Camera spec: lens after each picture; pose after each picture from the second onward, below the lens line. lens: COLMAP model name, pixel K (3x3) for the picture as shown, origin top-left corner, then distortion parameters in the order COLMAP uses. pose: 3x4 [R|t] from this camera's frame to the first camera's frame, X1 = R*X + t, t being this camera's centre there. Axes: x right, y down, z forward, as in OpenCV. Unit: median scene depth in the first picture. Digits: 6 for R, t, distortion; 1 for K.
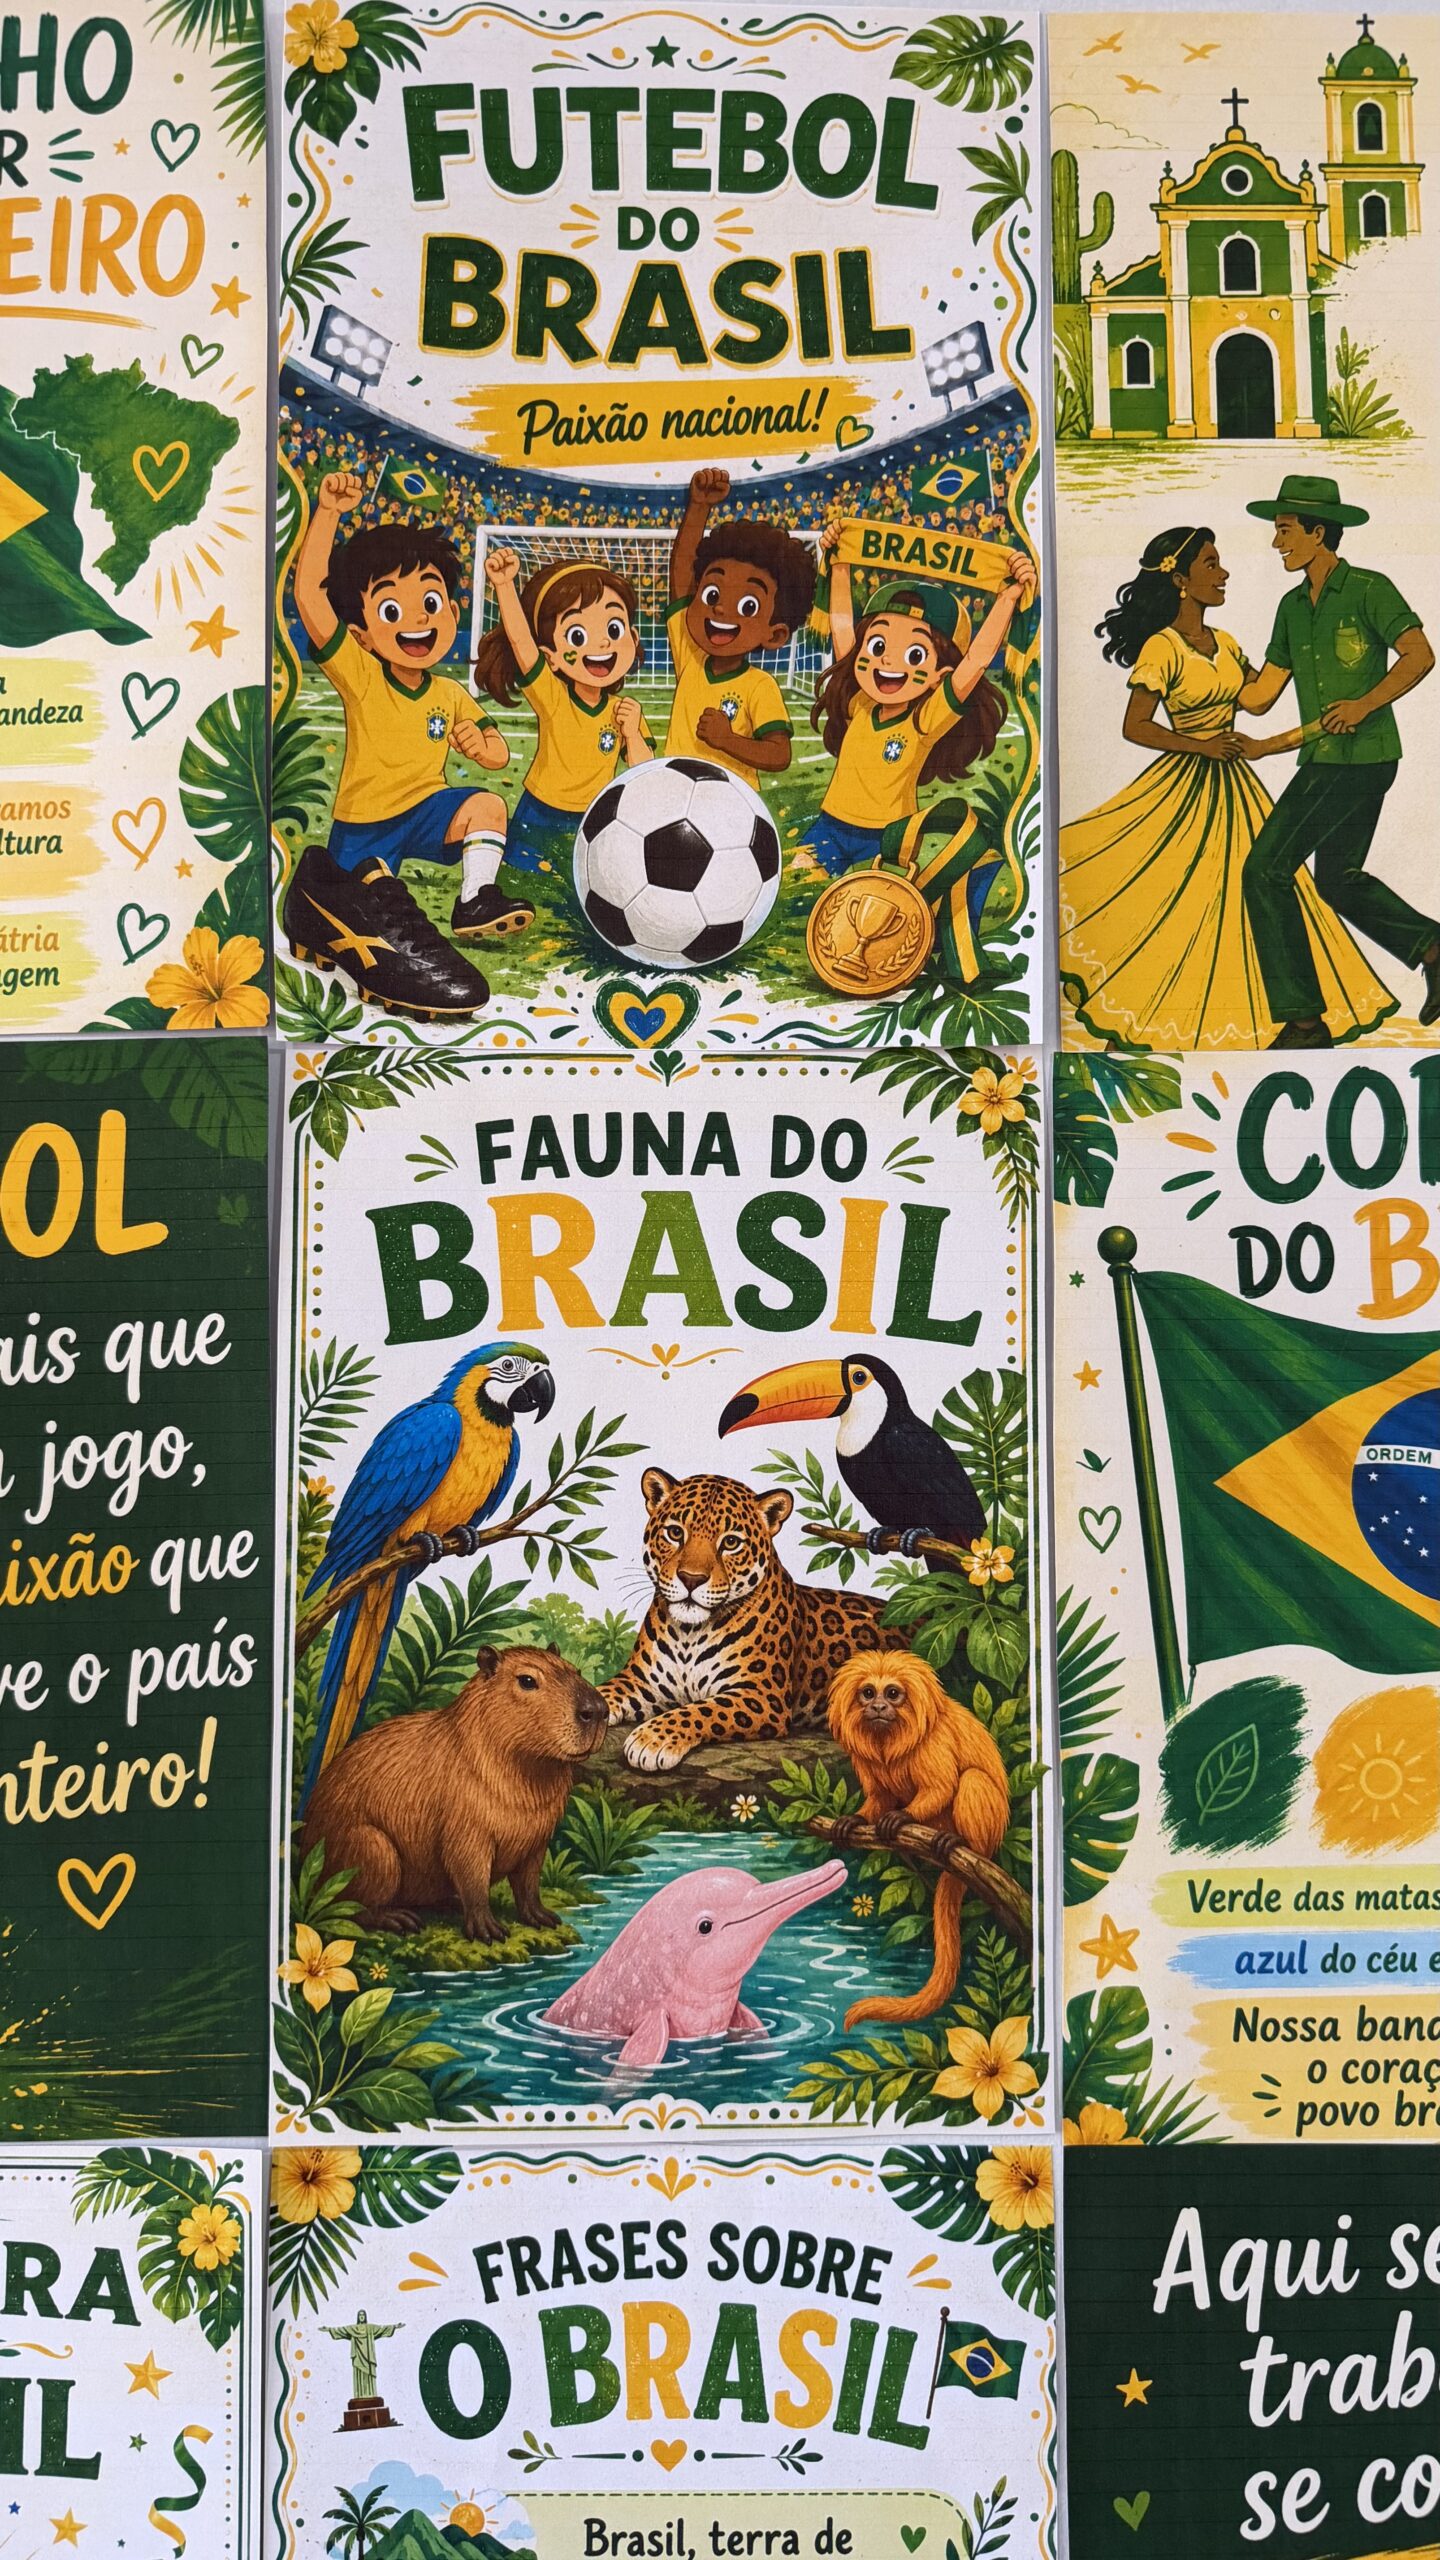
lens RADIAL K [[1896.9, 0, 741.6], [0, 1896.9, 1278.7], [0, 0, 1]] dist [0.130643, -0.298991]
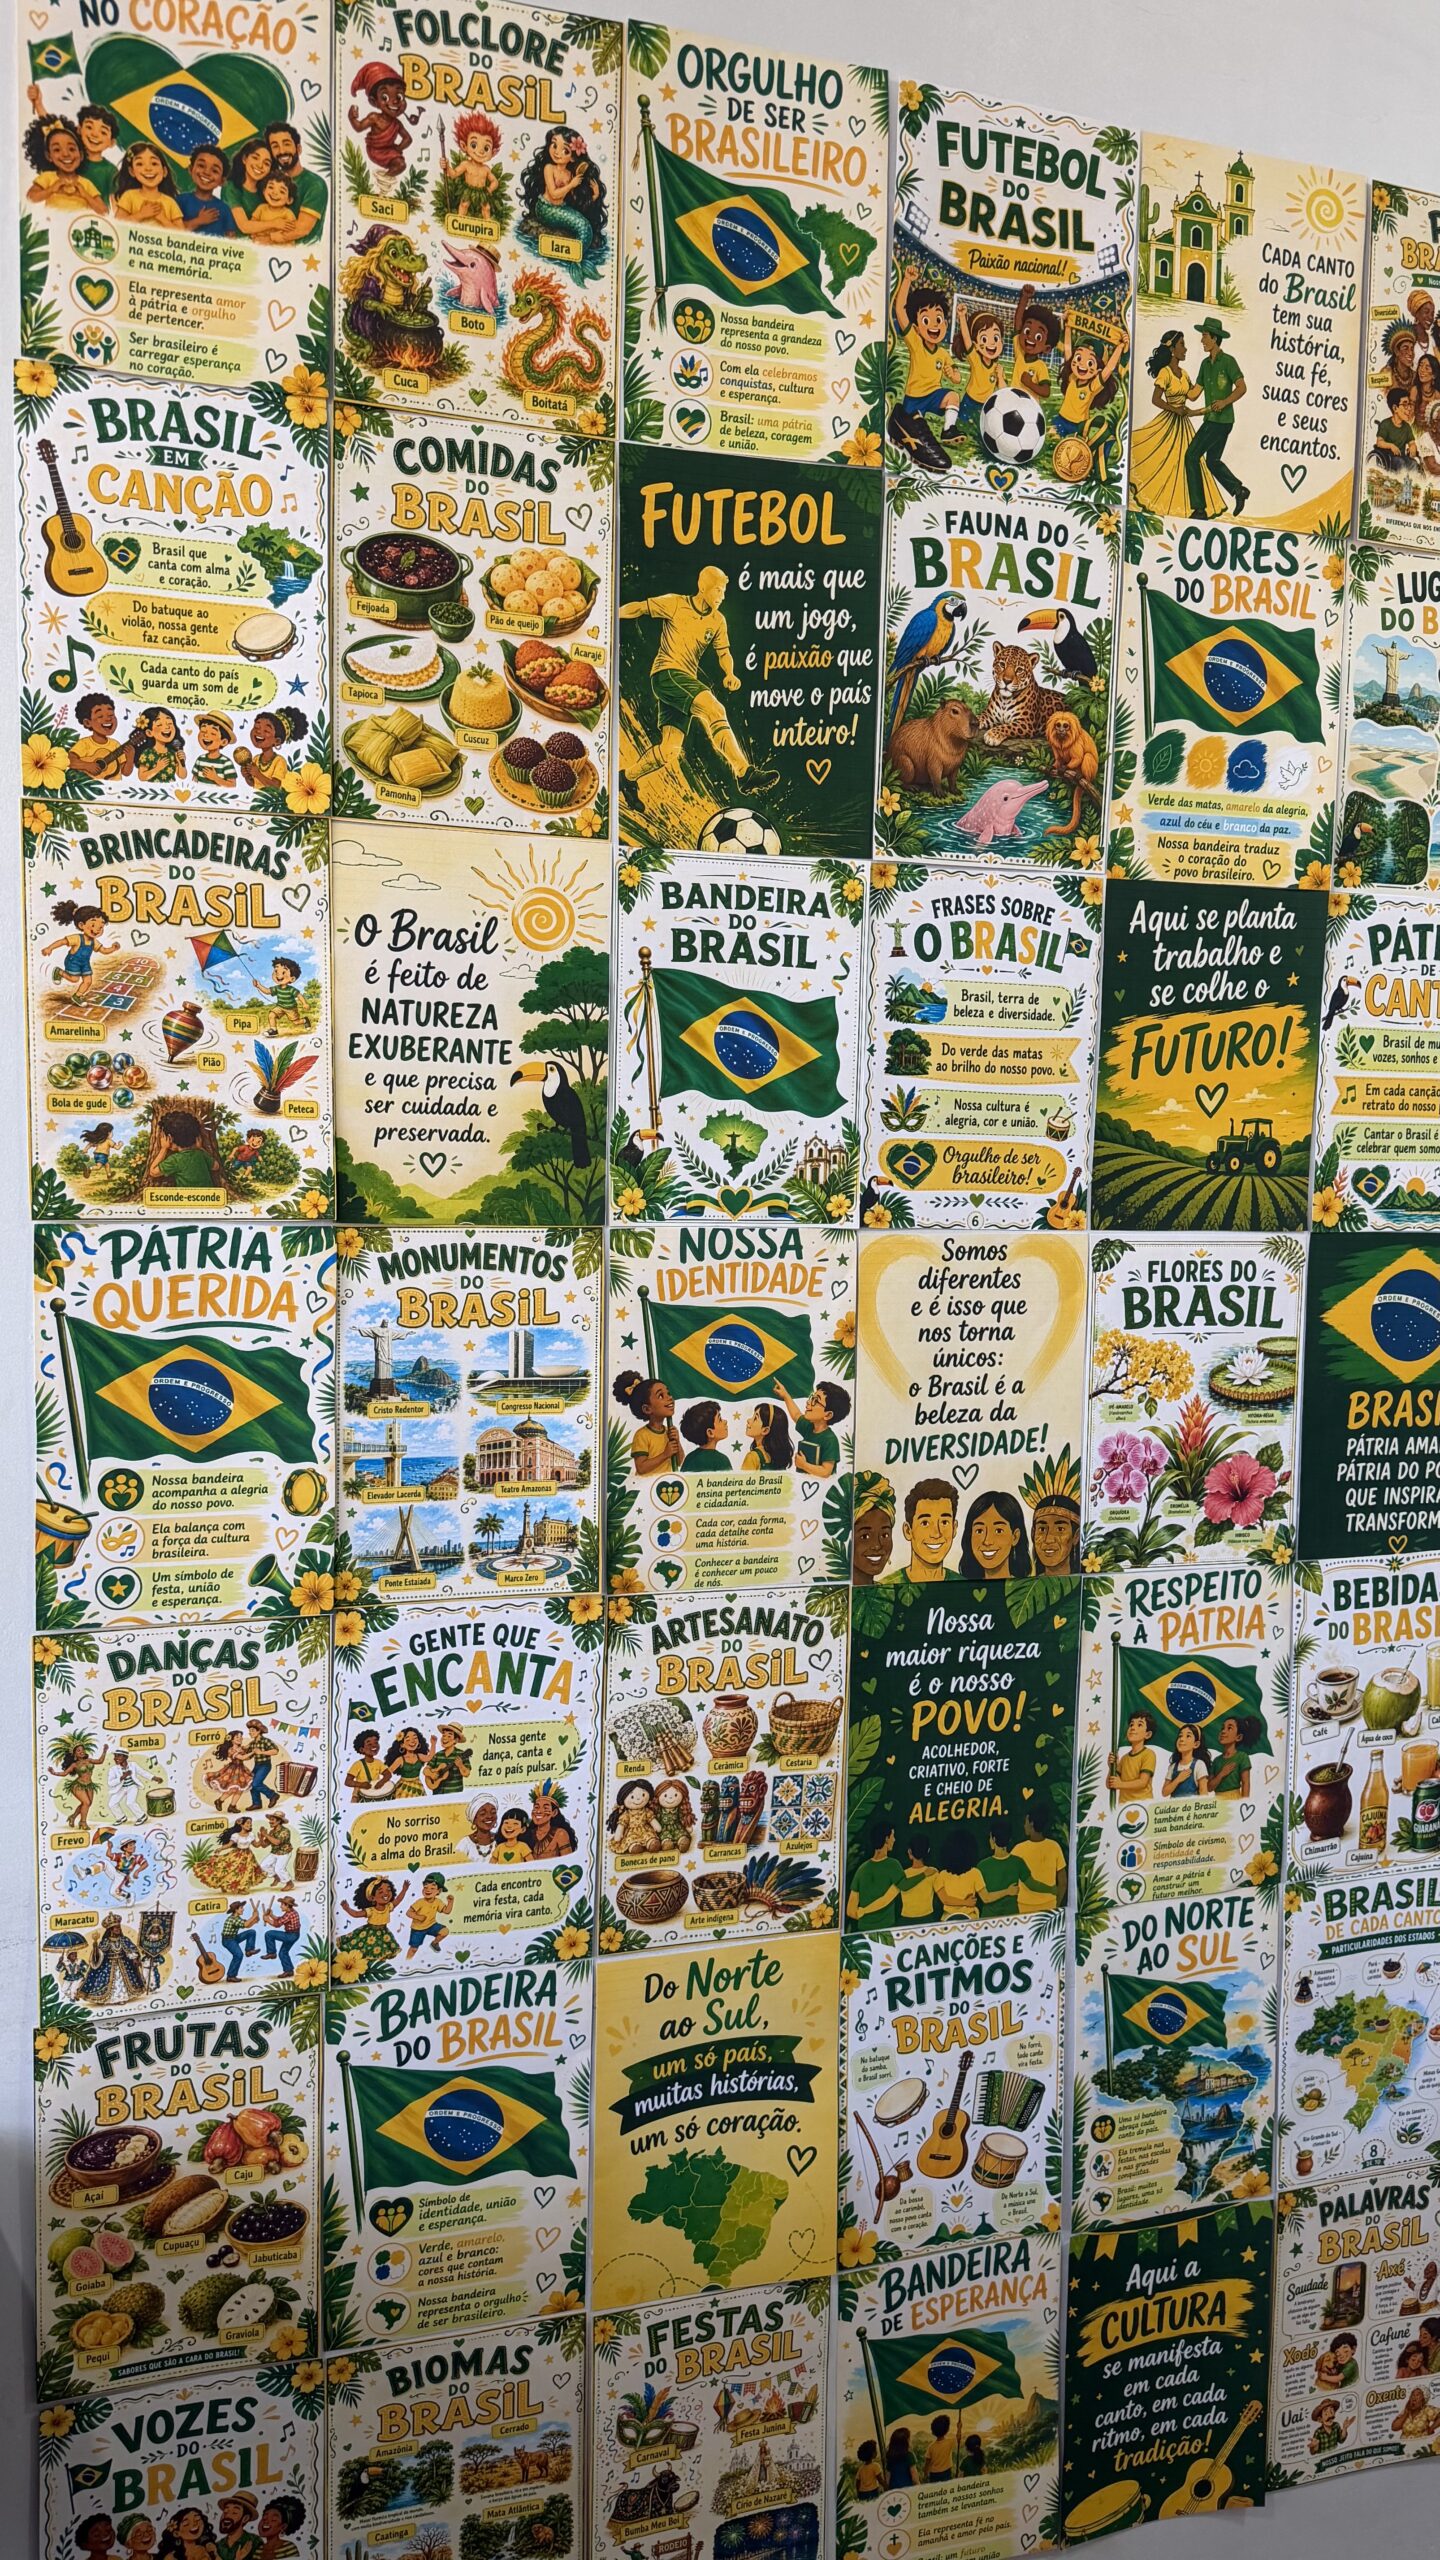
lens RADIAL K [[1760.2, 0, 722.1], [0, 1760.2, 1282.8], [0, 0, 1]] dist [0.189472, -0.436056]
pose [[0.959441, -0.001576, 0.281904, -1.244310], [-0.039062, 0.989595, 0.138477, 0.718028], [-0.279189, -0.143872, 0.949397, -1.669353]]
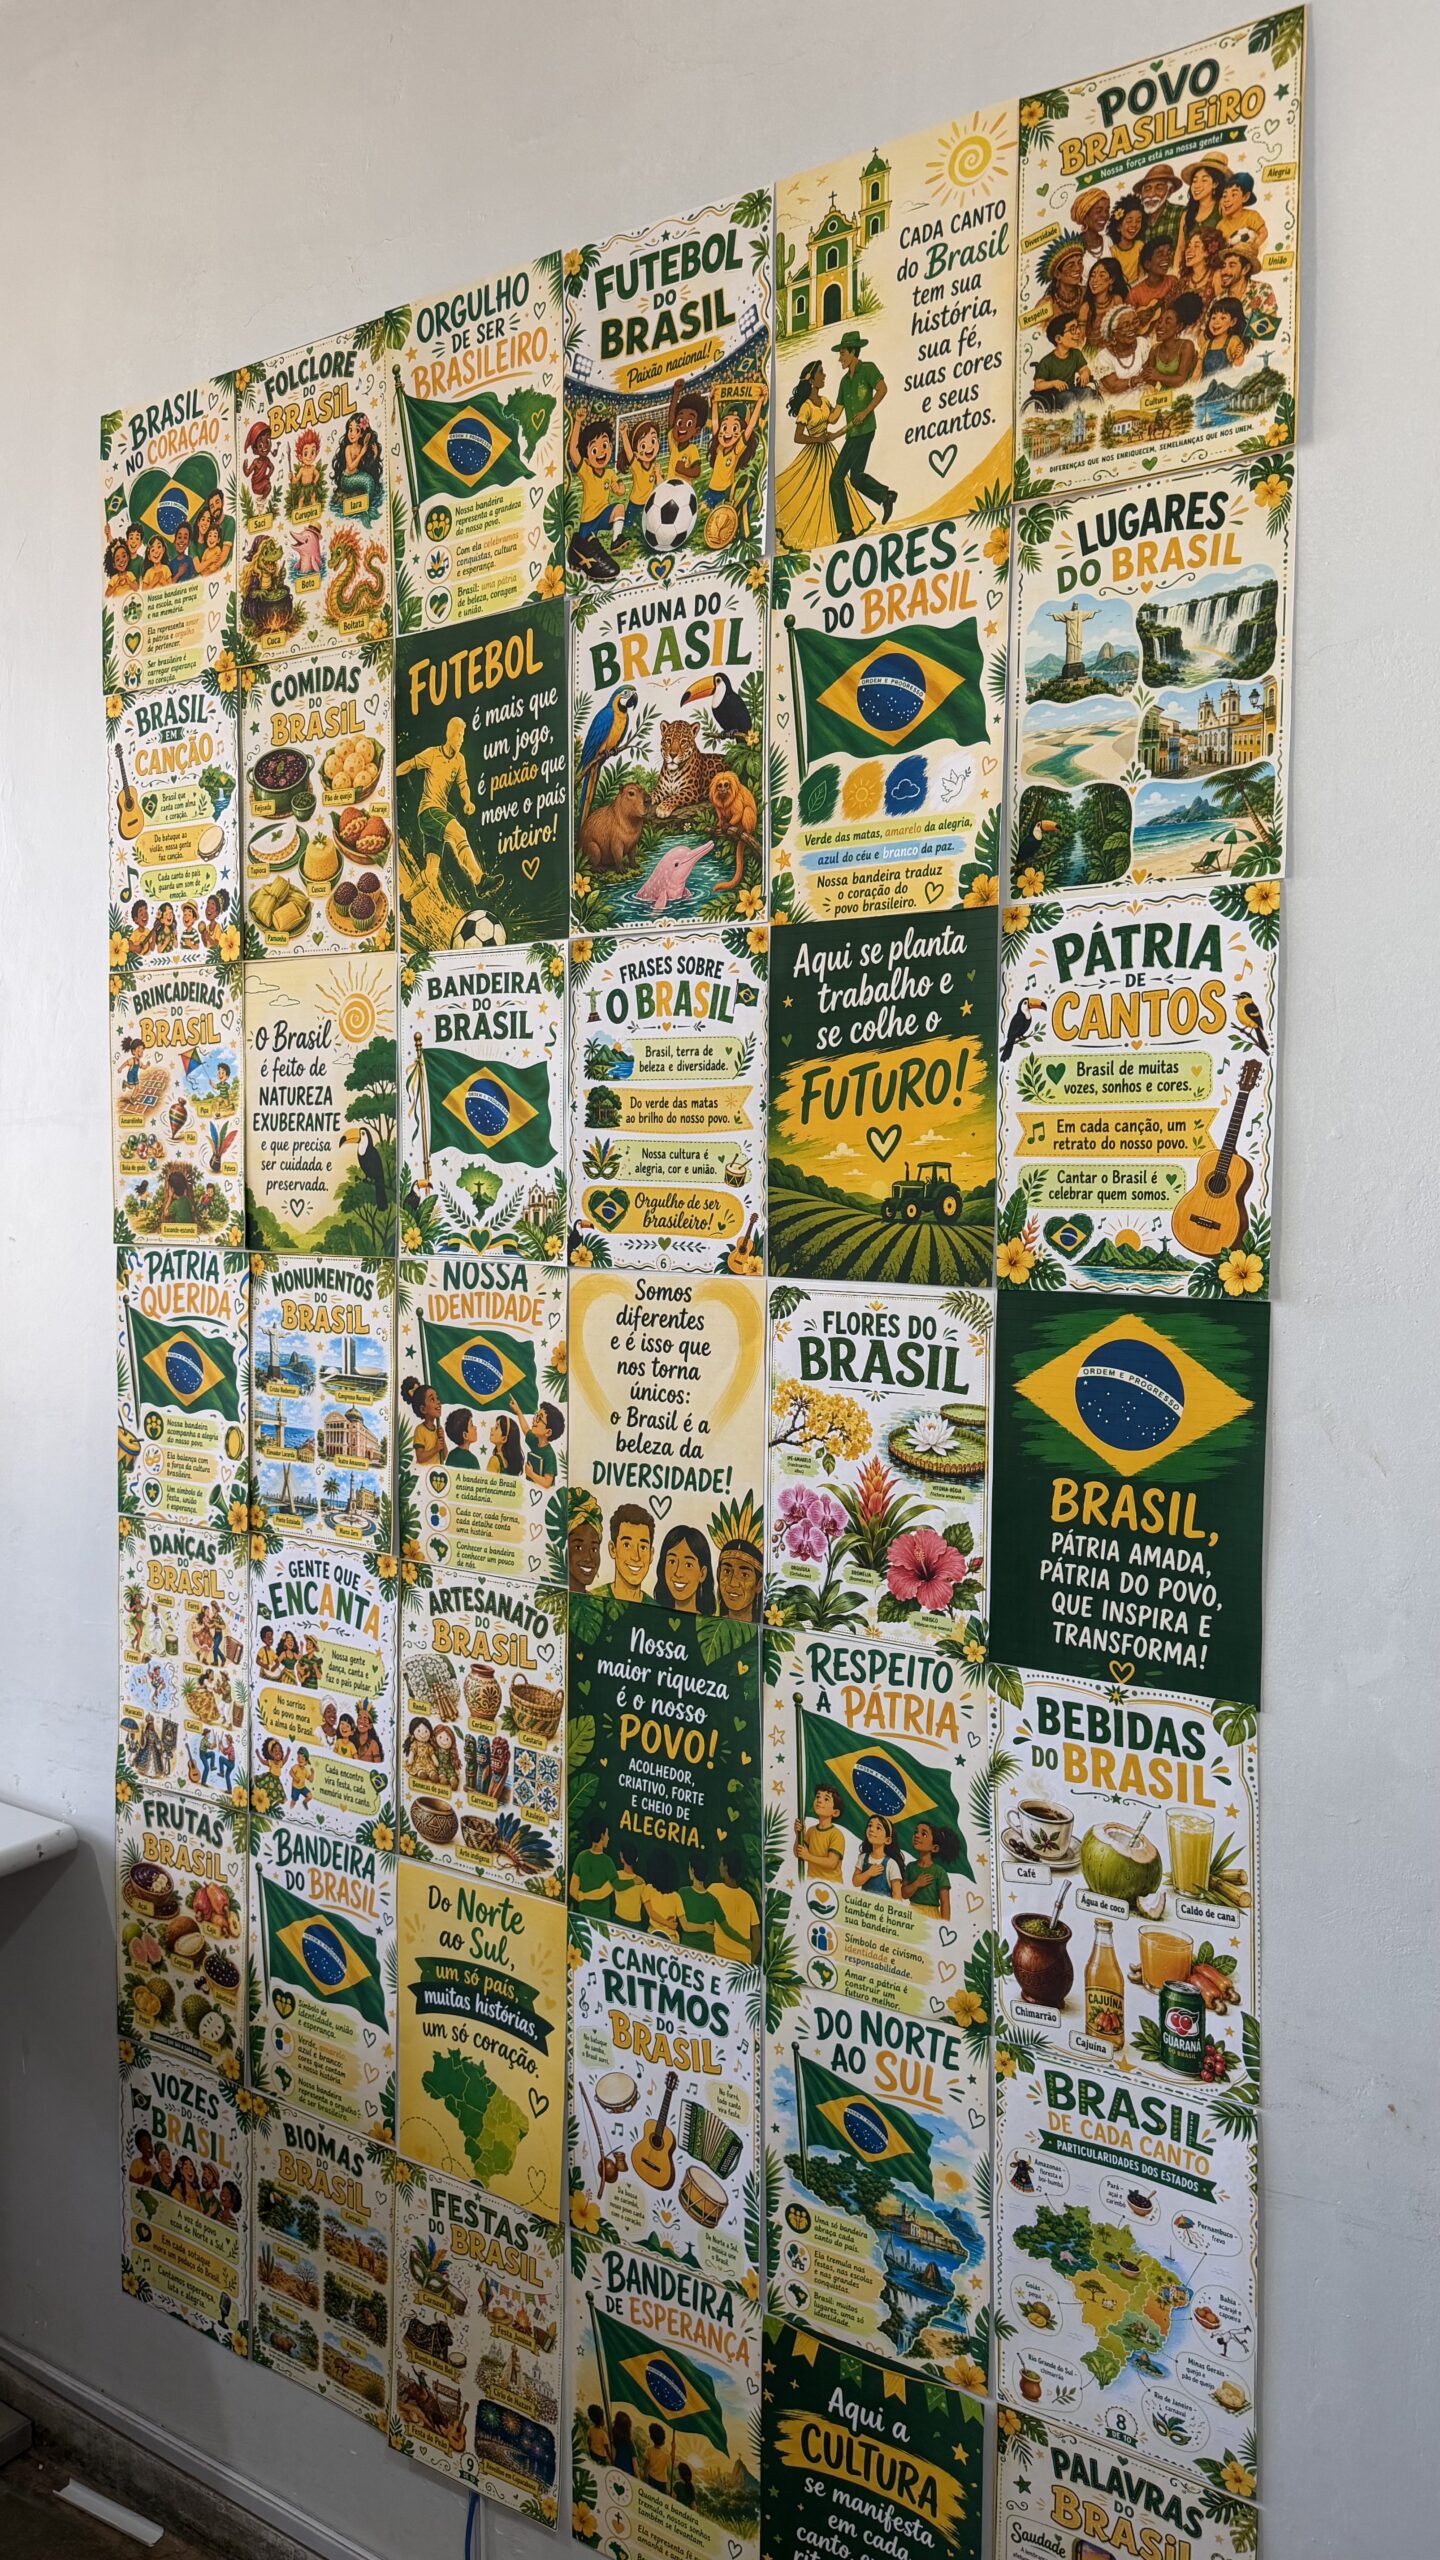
lens RADIAL K [[1760.2, 0, 722.1], [0, 1760.2, 1282.8], [0, 0, 1]] dist [0.189472, -0.436056]
pose [[0.829892, 0.043546, -0.556221, 1.722143], [0.020111, 0.993967, 0.107822, 0.709905], [0.557561, -0.100667, 0.824010, -1.476752]]
